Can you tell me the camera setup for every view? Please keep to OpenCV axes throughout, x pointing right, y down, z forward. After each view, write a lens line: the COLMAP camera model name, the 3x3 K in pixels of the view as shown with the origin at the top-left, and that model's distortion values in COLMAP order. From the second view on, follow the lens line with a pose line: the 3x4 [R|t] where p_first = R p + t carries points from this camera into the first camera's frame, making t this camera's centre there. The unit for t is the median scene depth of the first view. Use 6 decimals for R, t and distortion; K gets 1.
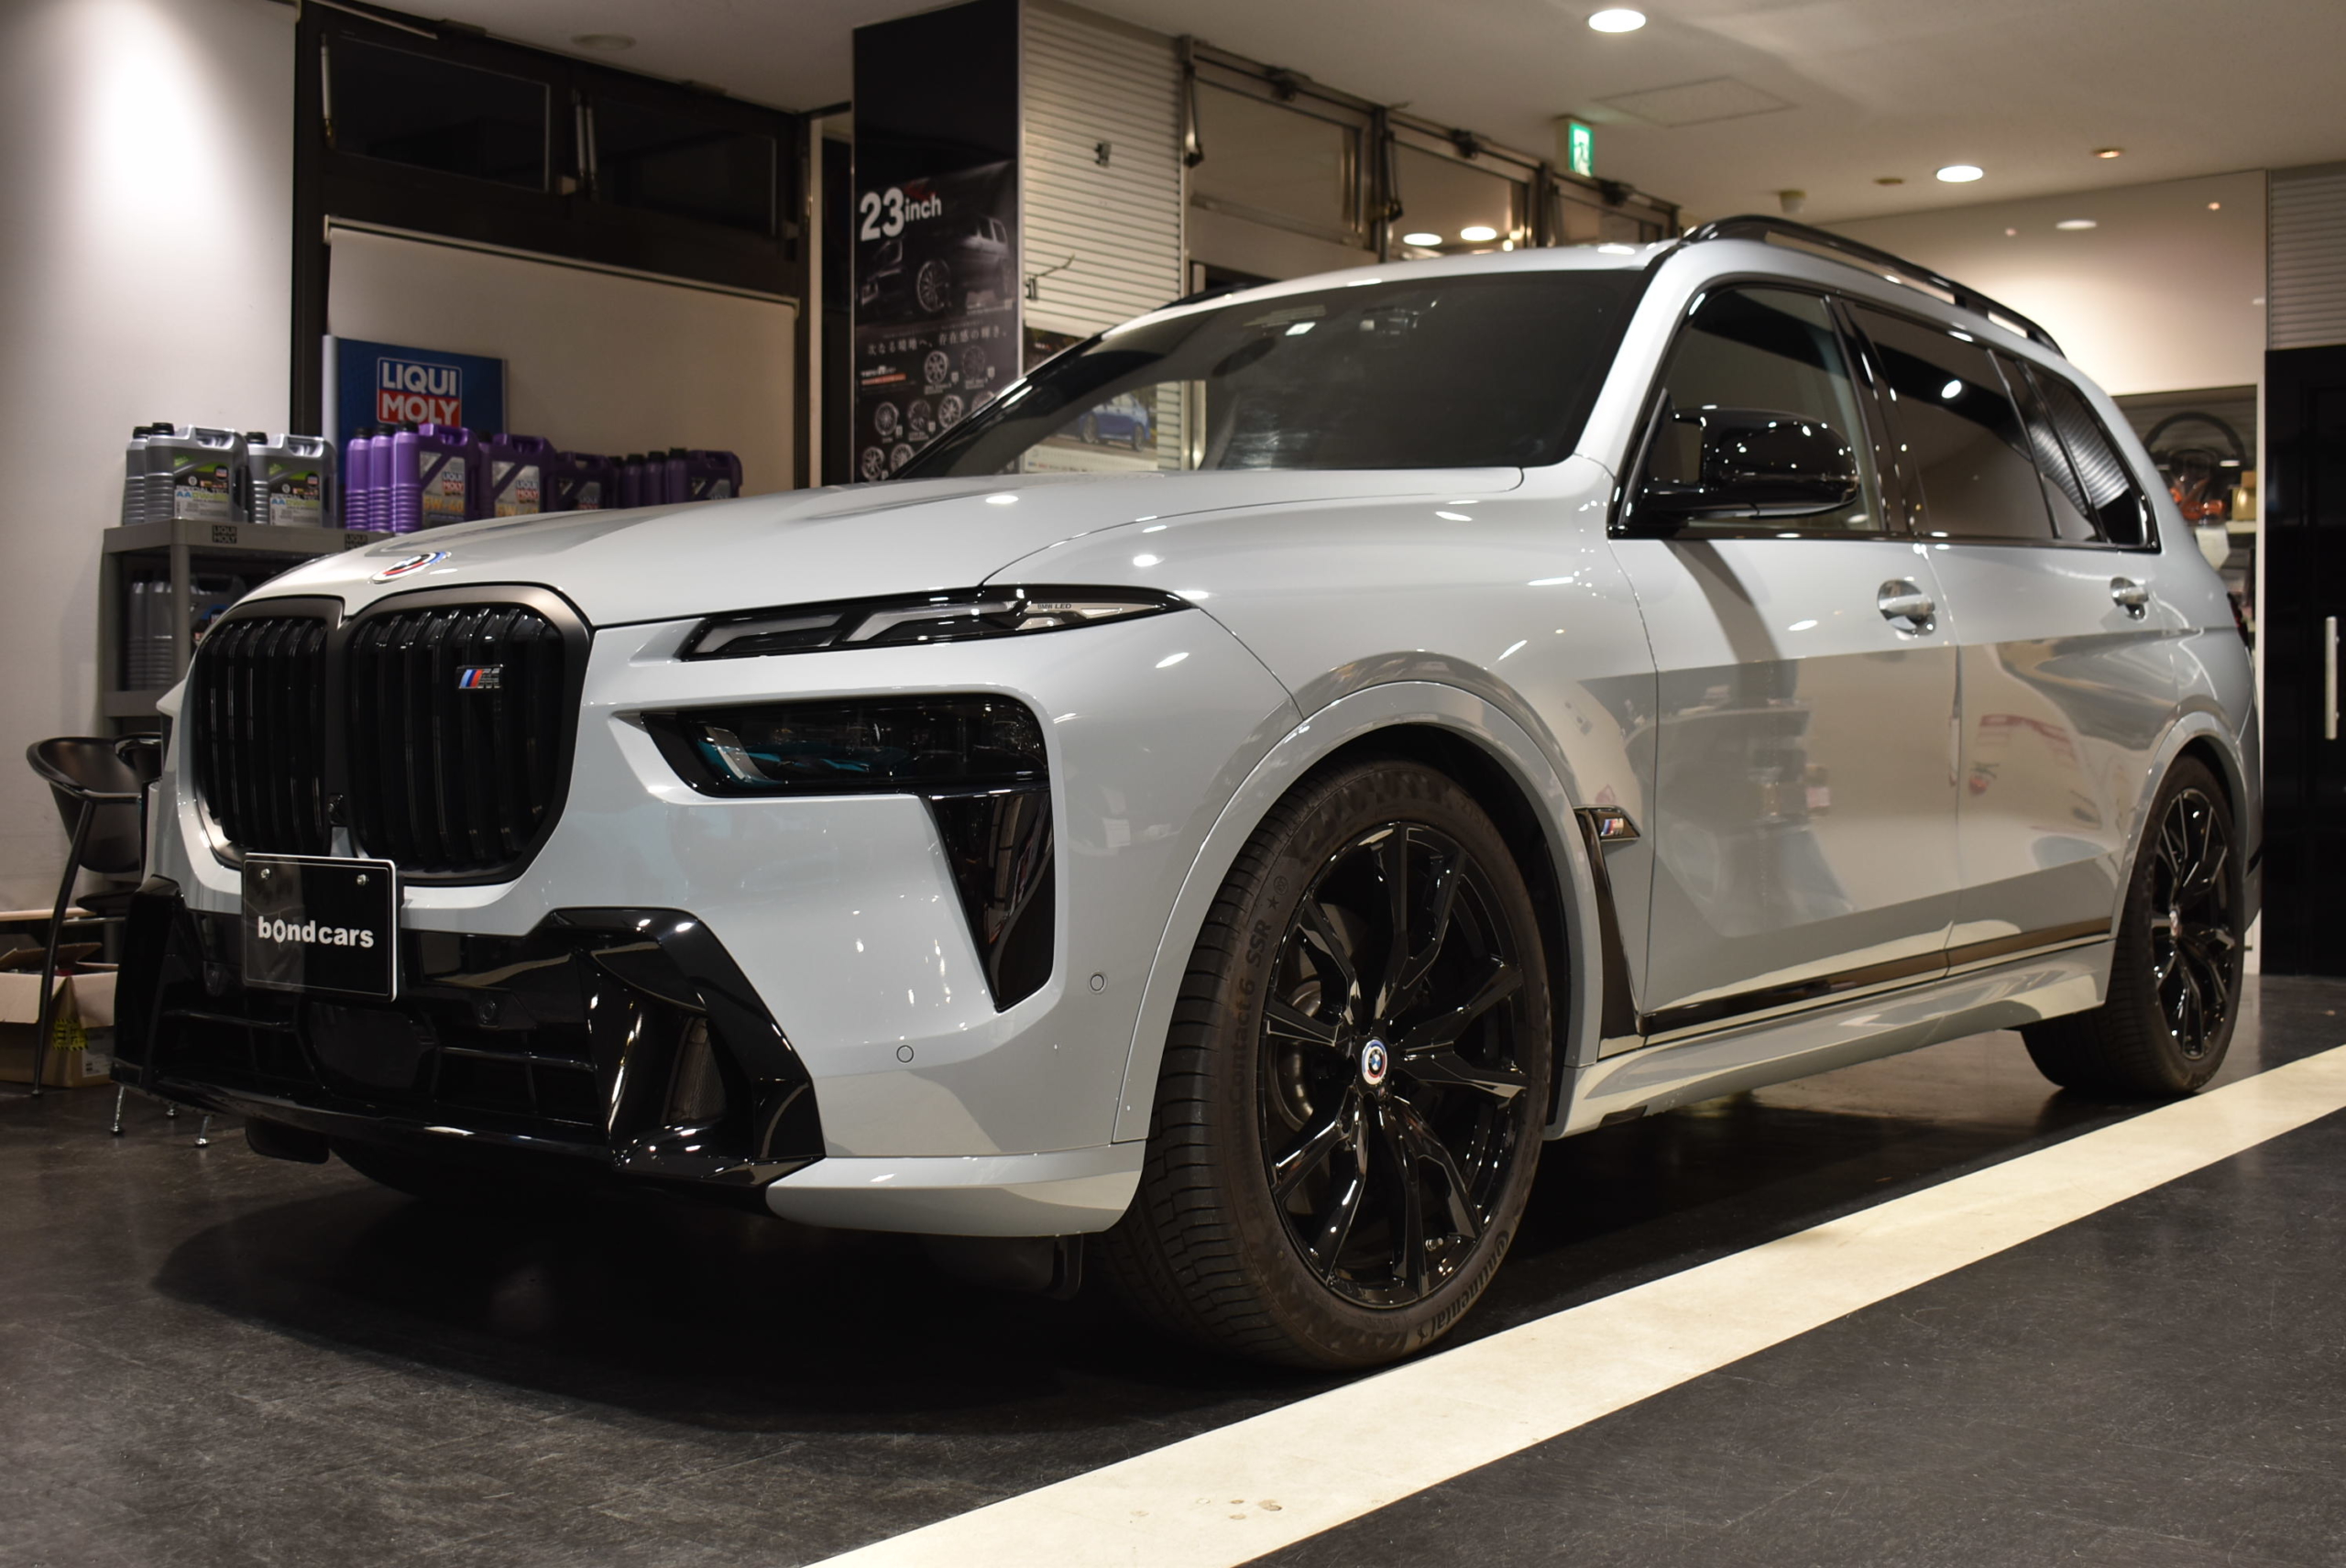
lens RADIAL K [[2499.8, 0, 1173.0], [0, 2499.8, 784.0], [0, 0, 1]] dist [-0.067594, -0.009160]
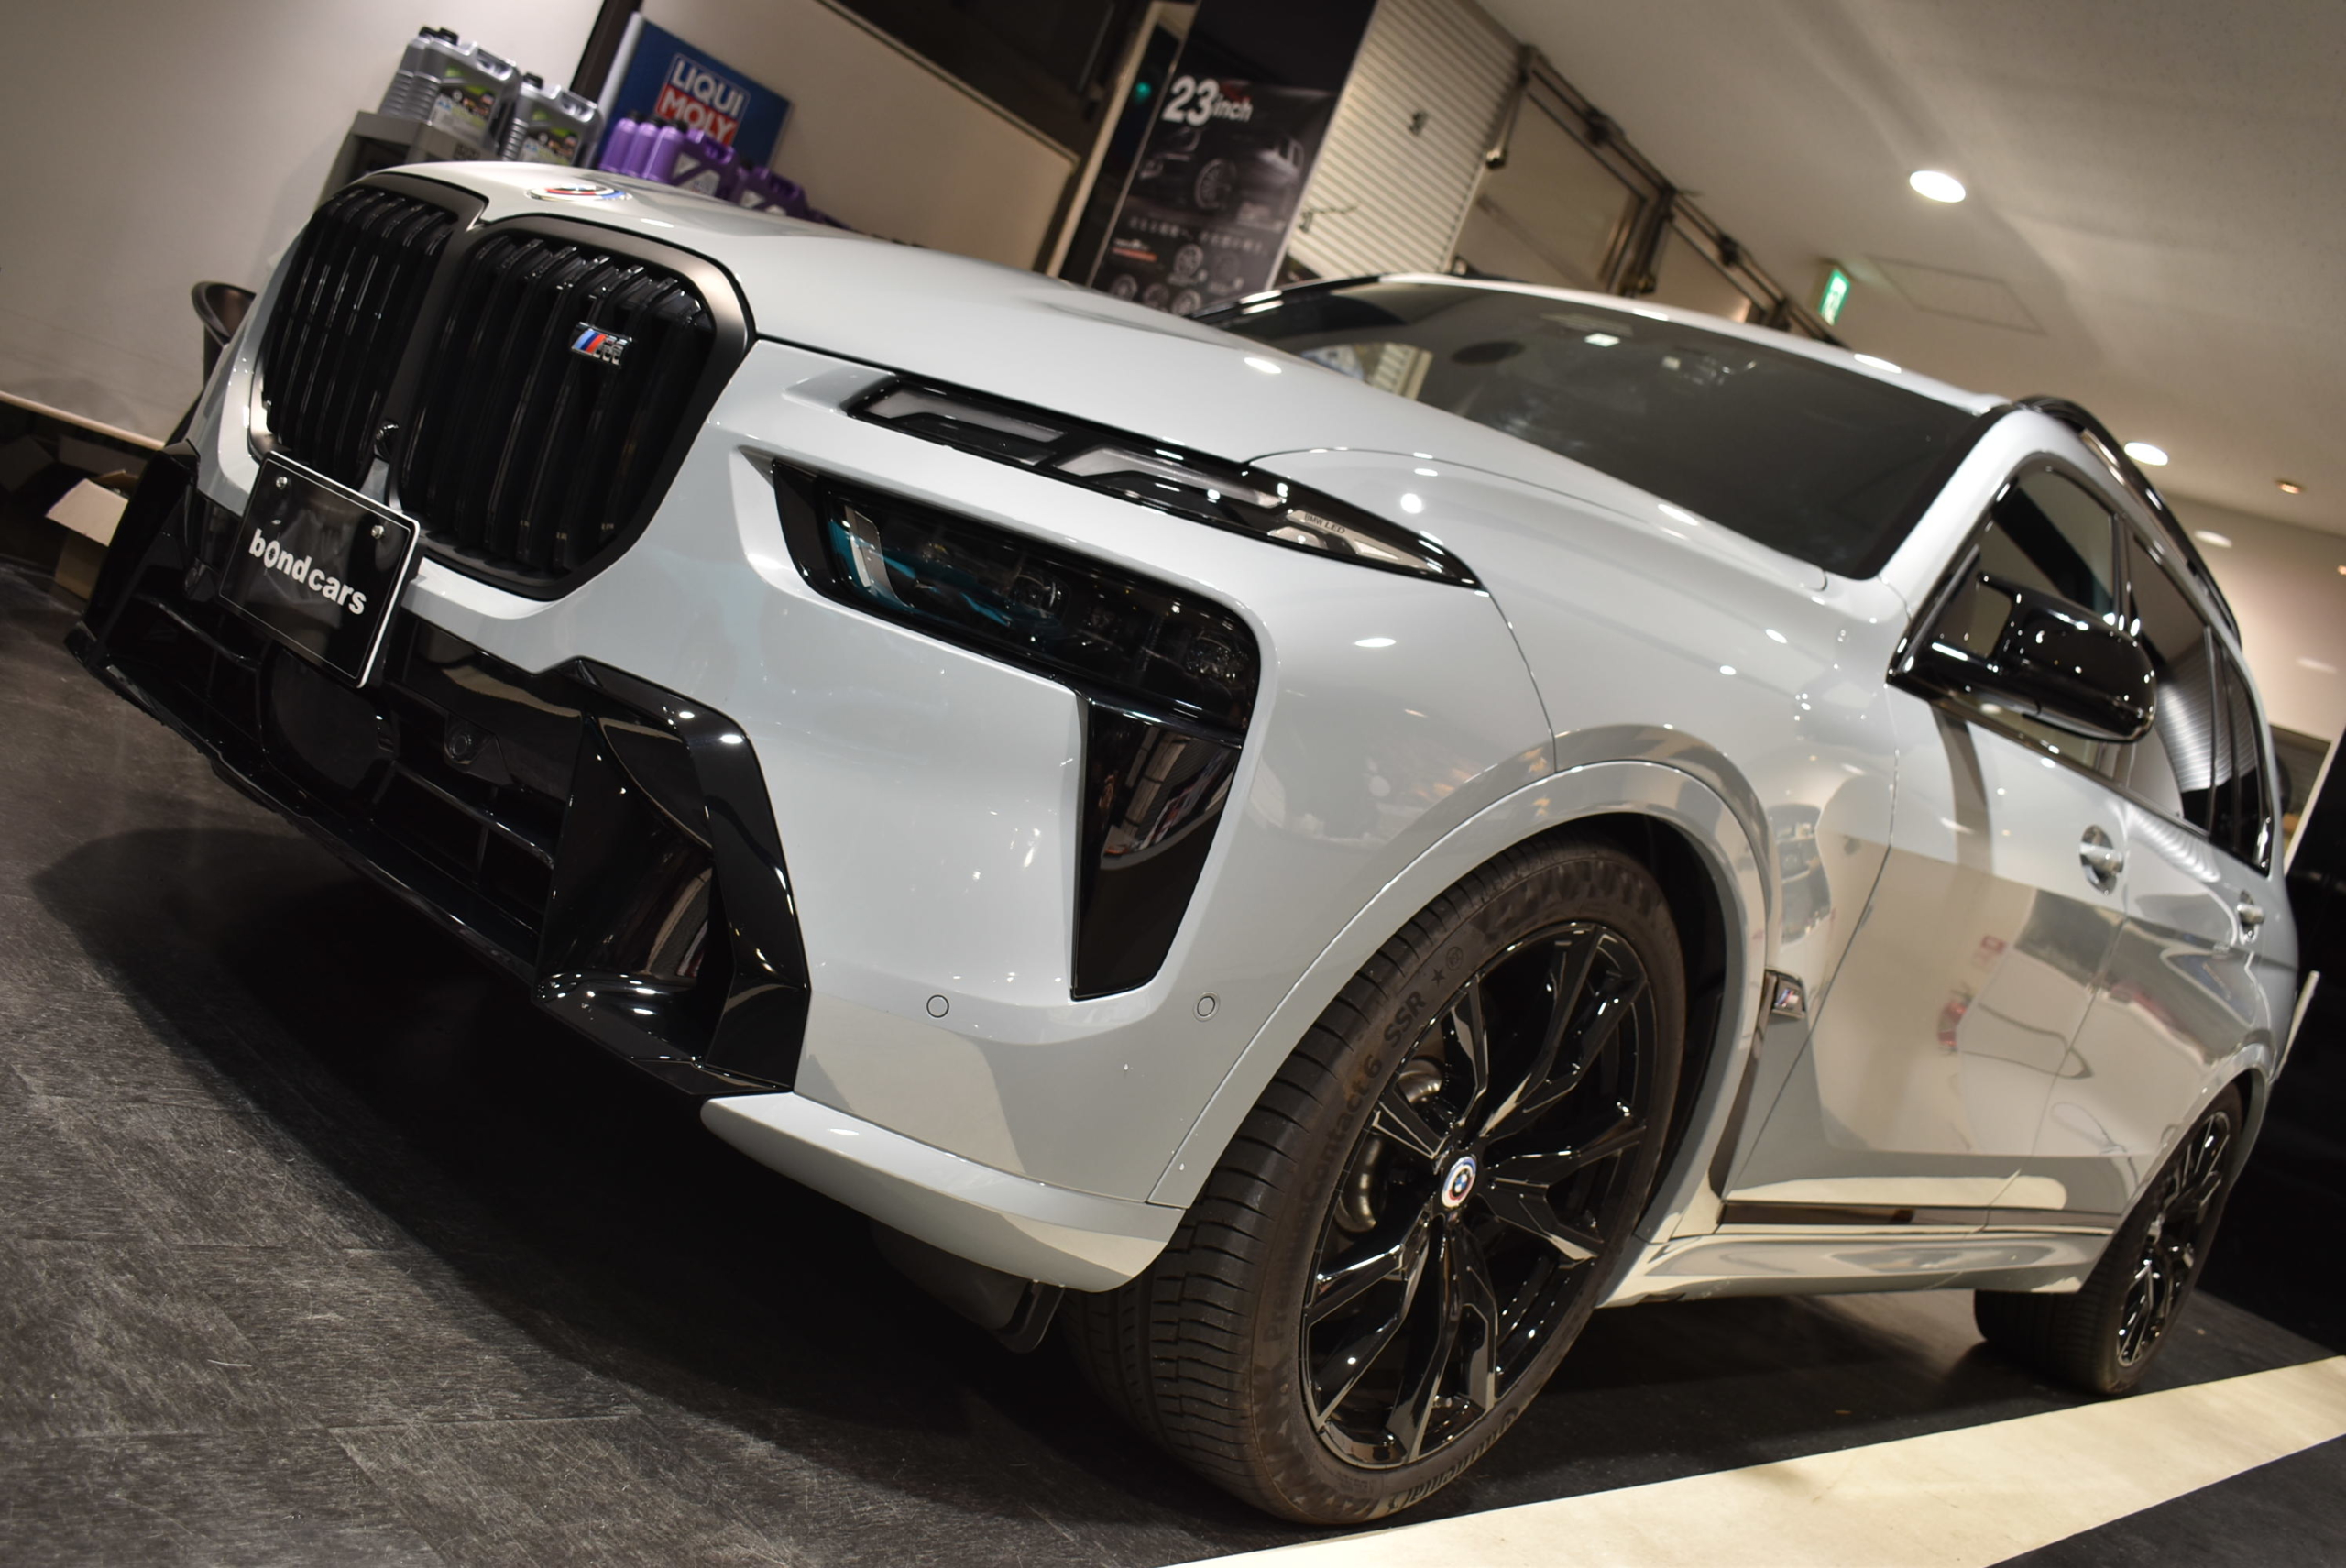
lens RADIAL K [[2087.1, 0, 1173.0], [0, 2087.1, 784.0], [0, 0, 1]] dist [-0.084938, 0.009471]
pose [[0.932261, 0.361760, 0.004326, -0.059377], [-0.361613, 0.931380, 0.042030, -0.005957], [0.011175, -0.040747, 0.999107, 0.325295]]
